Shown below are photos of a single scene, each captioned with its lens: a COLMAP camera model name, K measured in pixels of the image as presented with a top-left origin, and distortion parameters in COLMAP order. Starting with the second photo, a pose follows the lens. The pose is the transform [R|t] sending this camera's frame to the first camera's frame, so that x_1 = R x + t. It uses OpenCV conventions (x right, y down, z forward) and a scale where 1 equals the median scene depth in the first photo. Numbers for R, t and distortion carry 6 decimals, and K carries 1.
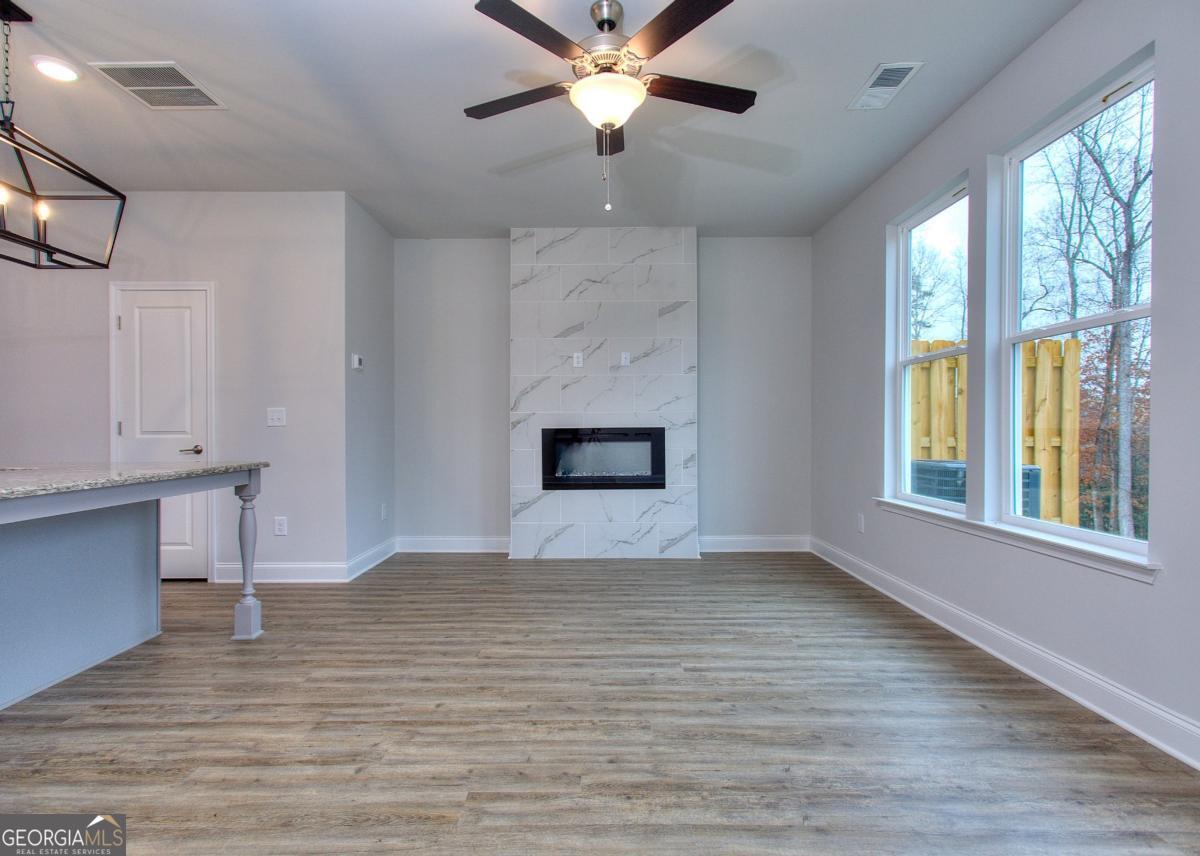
lens RADIAL K [[618.5, 0, 600.0], [0, 618.5, 428.0], [0, 0, 1]] dist [0.000996, 0.001846]
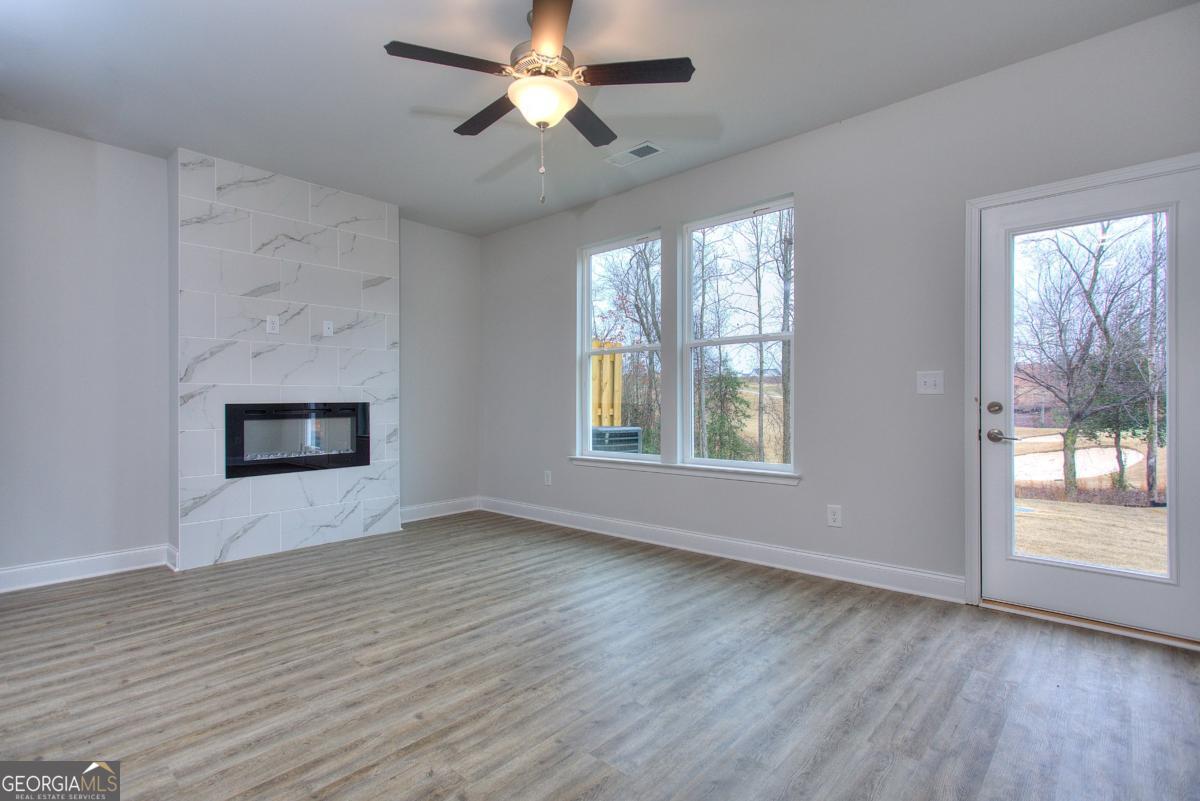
lens RADIAL K [[570.7, 0, 600.0], [0, 570.7, 400.5], [0, 0, 1]] dist [0.003390, 0.001670]
pose [[0.672692, 0.001296, 0.739921, -0.443977], [0.003411, 0.999982, -0.004853, 0.002248], [-0.739915, 0.005788, 0.672676, 0.167296]]
